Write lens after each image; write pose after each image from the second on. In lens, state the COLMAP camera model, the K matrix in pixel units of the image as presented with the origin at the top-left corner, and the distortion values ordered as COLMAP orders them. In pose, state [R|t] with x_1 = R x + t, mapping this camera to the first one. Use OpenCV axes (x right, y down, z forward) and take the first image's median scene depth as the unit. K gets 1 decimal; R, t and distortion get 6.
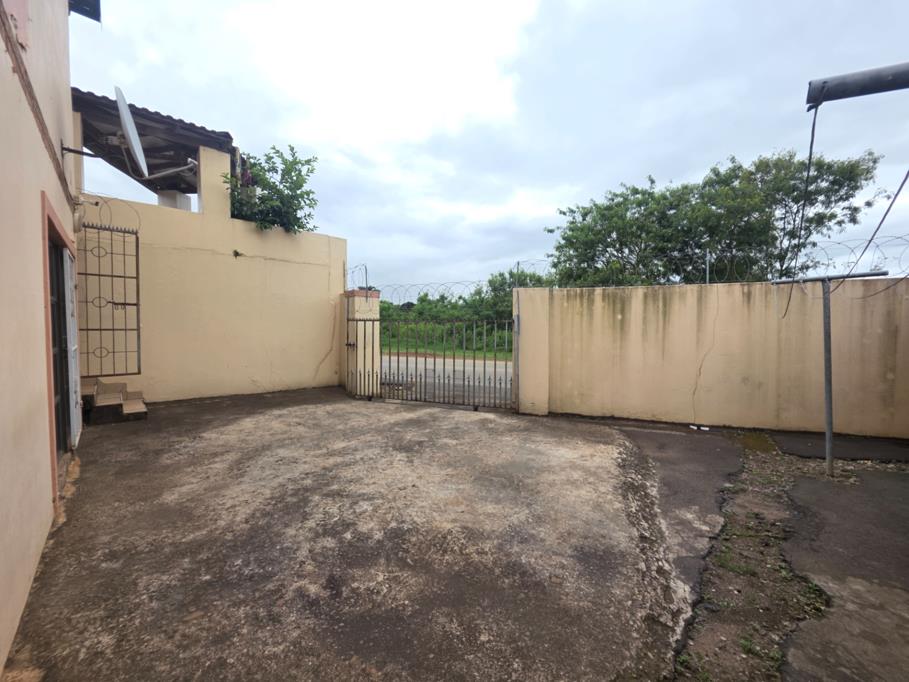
lens RADIAL K [[373.2, 0, 454.5], [0, 373.2, 341.0], [0, 0, 1]] dist [0.000493, -0.000396]
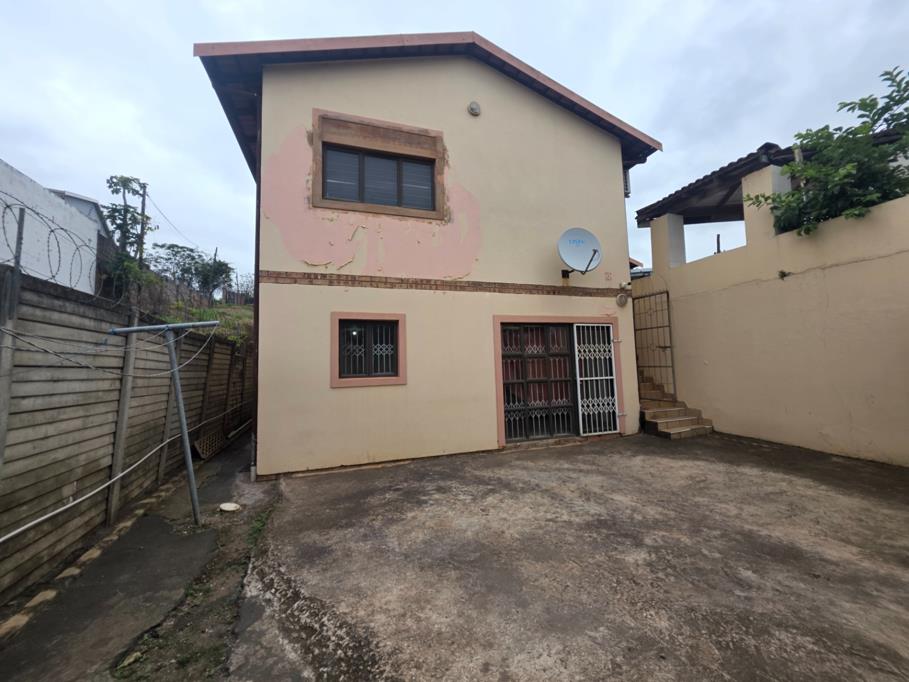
lens RADIAL K [[373.2, 0, 454.5], [0, 373.2, 341.0], [0, 0, 1]] dist [0.000493, -0.000396]
pose [[-0.433041, -0.048628, -0.900061, 1.047679], [-0.010805, 0.998752, -0.048762, -0.081029], [0.901309, -0.011390, -0.433026, 1.527758]]
